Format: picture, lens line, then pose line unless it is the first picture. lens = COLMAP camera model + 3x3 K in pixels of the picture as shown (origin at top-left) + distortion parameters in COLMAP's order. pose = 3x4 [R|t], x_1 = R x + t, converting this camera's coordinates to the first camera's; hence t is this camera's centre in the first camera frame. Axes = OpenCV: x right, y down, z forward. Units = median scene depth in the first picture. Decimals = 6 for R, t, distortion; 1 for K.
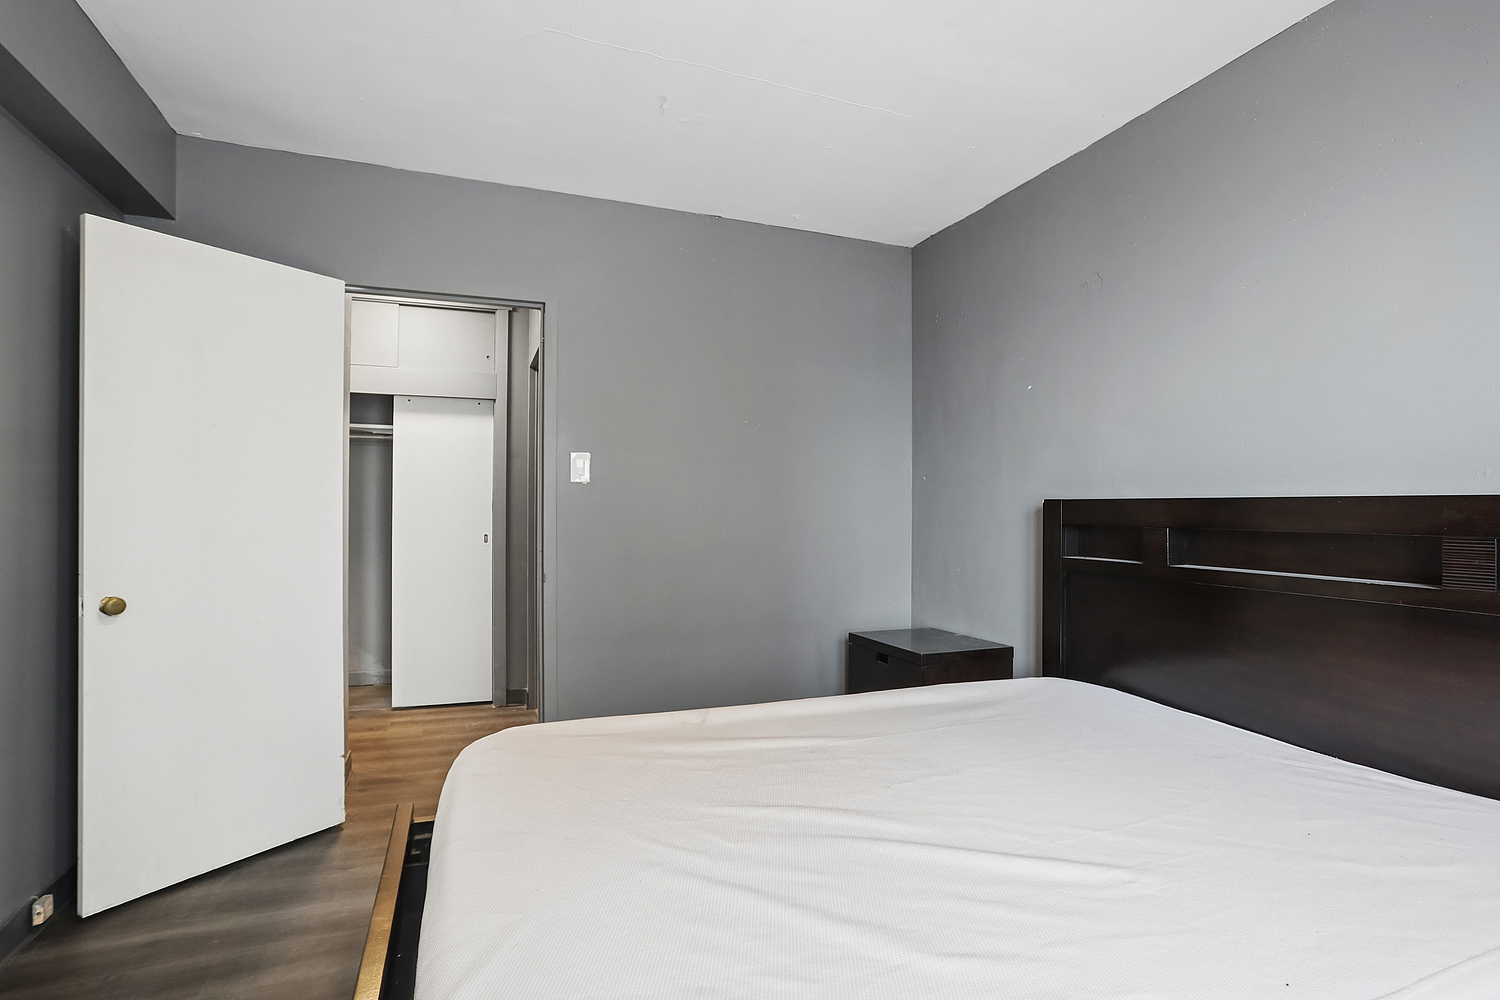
lens RADIAL K [[719.7, 0, 749.0], [0, 719.7, 509.4], [0, 0, 1]] dist [-0.039142, 0.022097]
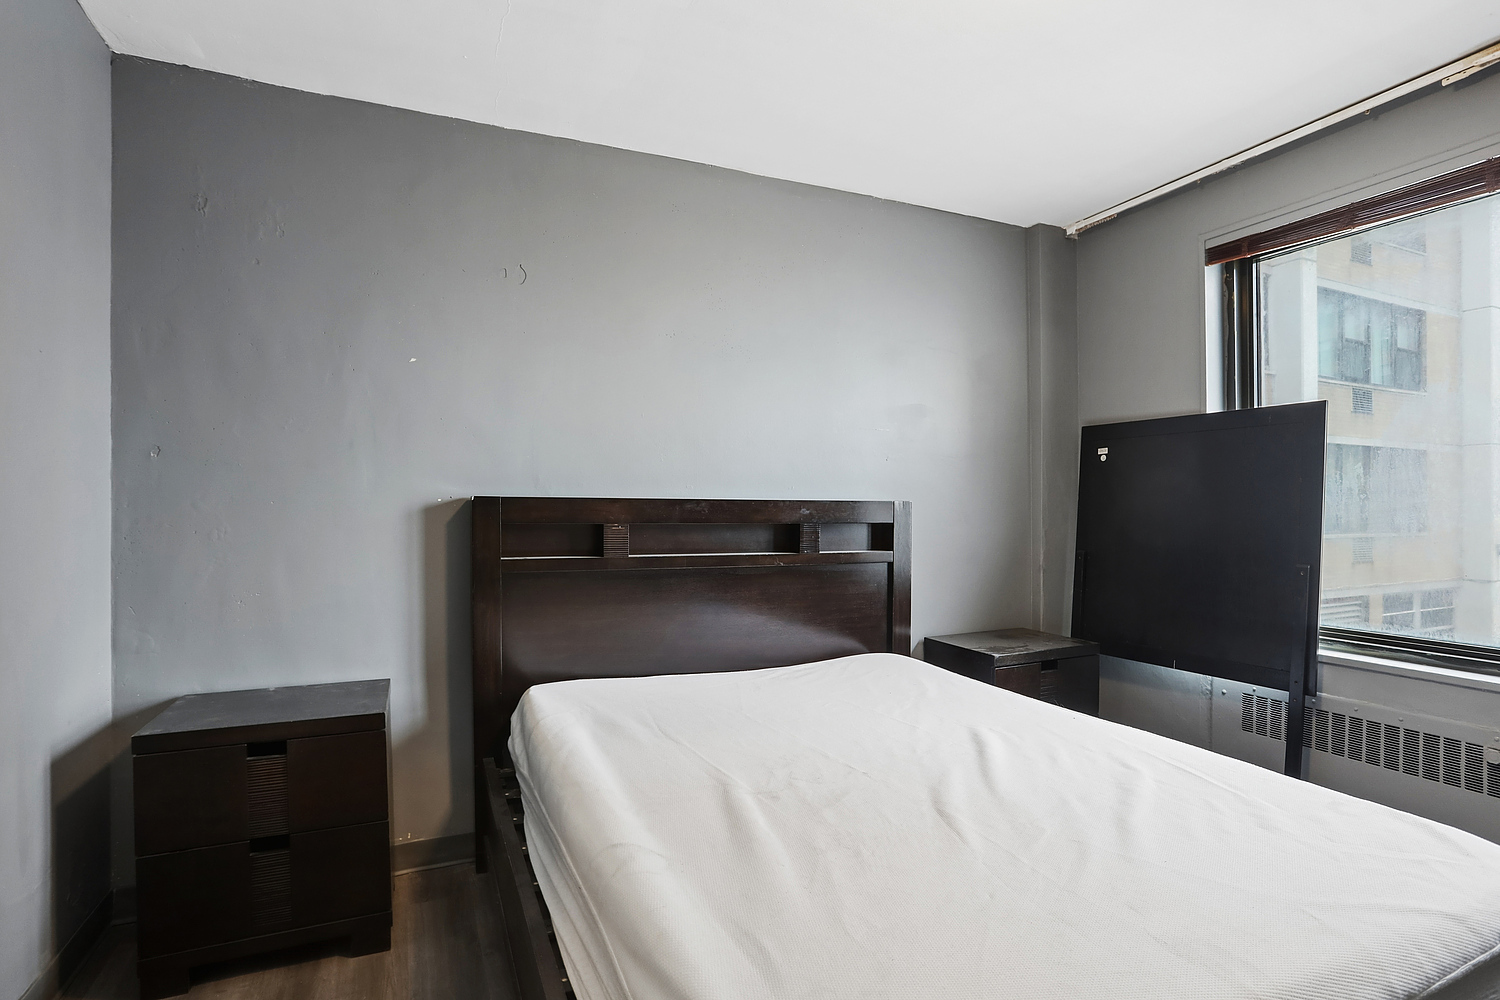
lens RADIAL K [[752.2, 0, 730.4], [0, 752.2, 513.2], [0, 0, 1]] dist [-0.067424, 0.026585]
pose [[-0.029999, -0.002760, 0.999546, -0.695141], [-0.001064, 0.999996, 0.002730, 0.005812], [-0.999549, -0.000982, -0.030001, 0.968829]]
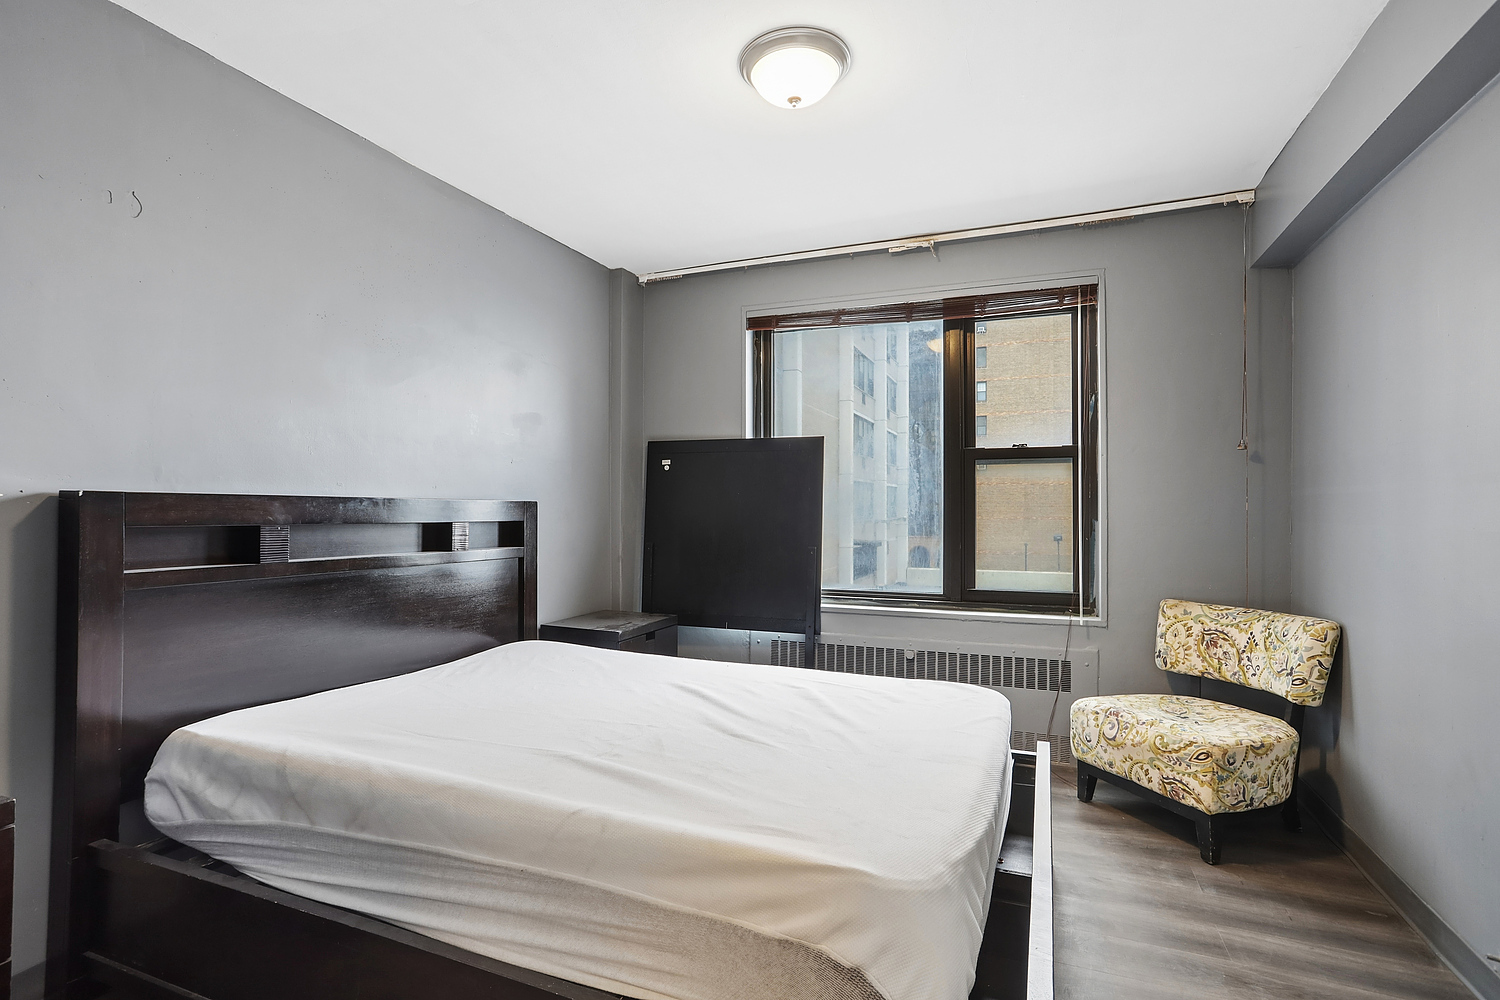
lens RADIAL K [[738.9, 0, 734.9], [0, 738.9, 522.0], [0, 0, 1]] dist [-0.065896, 0.025591]
pose [[-0.712633, -0.009059, 0.701479, -0.645595], [0.000597, 0.999908, 0.013520, 0.008735], [-0.701537, 0.010054, -0.712562, 1.428162]]
